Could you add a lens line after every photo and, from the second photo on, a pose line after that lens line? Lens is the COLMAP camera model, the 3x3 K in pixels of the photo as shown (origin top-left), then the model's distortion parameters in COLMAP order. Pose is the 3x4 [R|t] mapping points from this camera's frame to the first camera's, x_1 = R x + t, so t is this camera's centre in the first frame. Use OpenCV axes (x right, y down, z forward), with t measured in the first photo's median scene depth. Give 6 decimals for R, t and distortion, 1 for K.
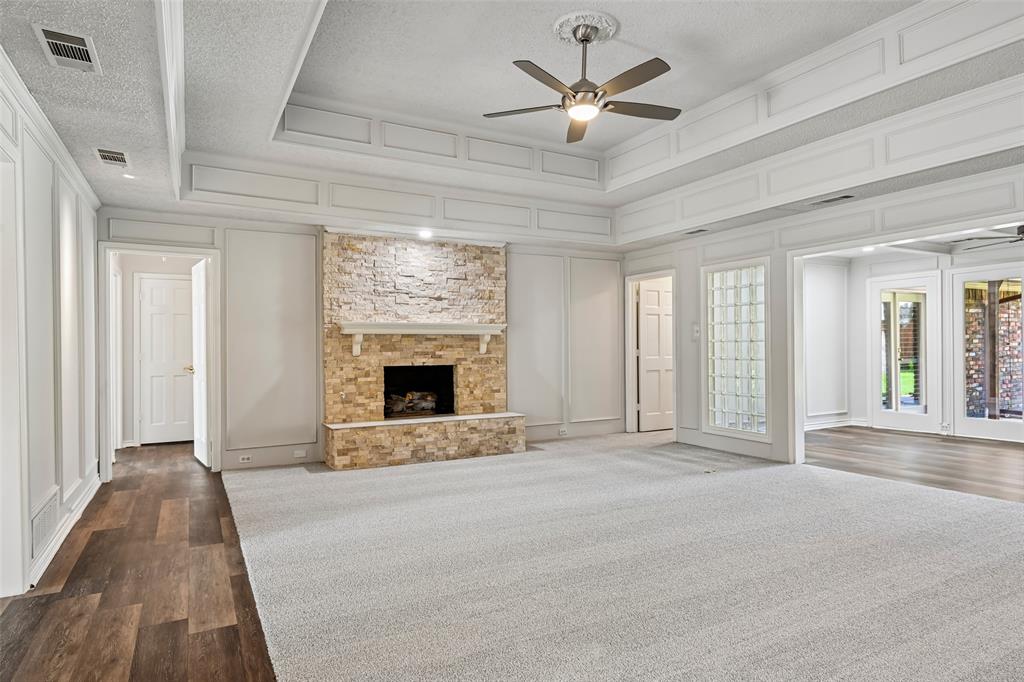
lens RADIAL K [[580.2, 0, 509.8], [0, 580.2, 341.8], [0, 0, 1]] dist [-0.000649, -0.000726]
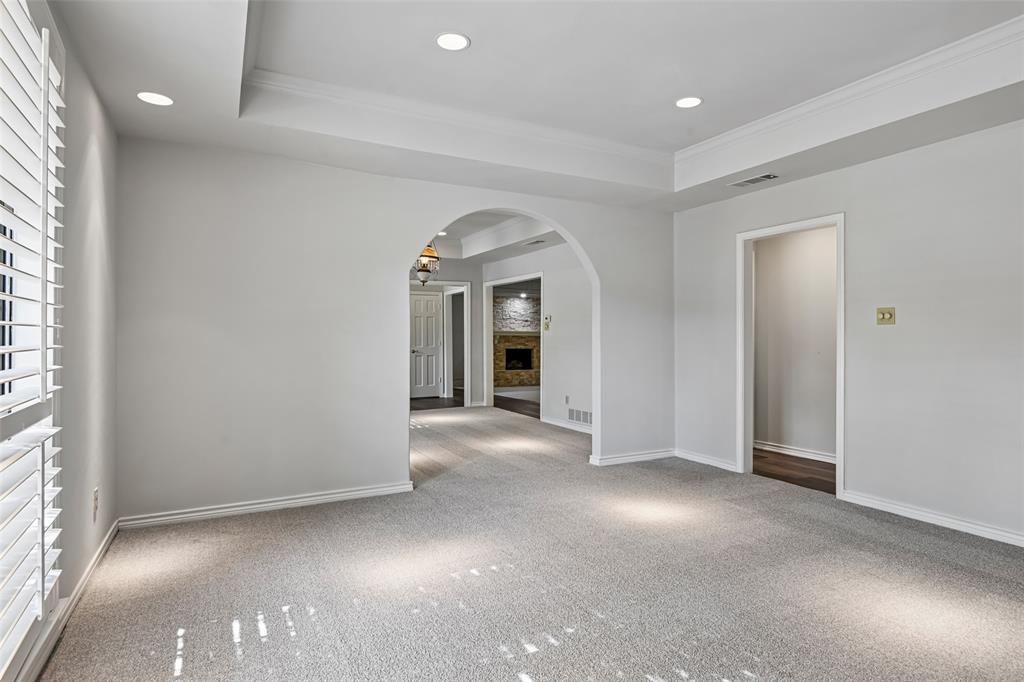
lens RADIAL K [[556.1, 0, 513.1], [0, 556.1, 340.5], [0, 0, 1]] dist [-0.004399, -0.003955]
pose [[0.999922, 0.010617, -0.006634, -0.166595], [-0.010590, 0.999936, 0.004083, -0.002632], [0.006677, -0.004012, 0.999970, -1.345165]]
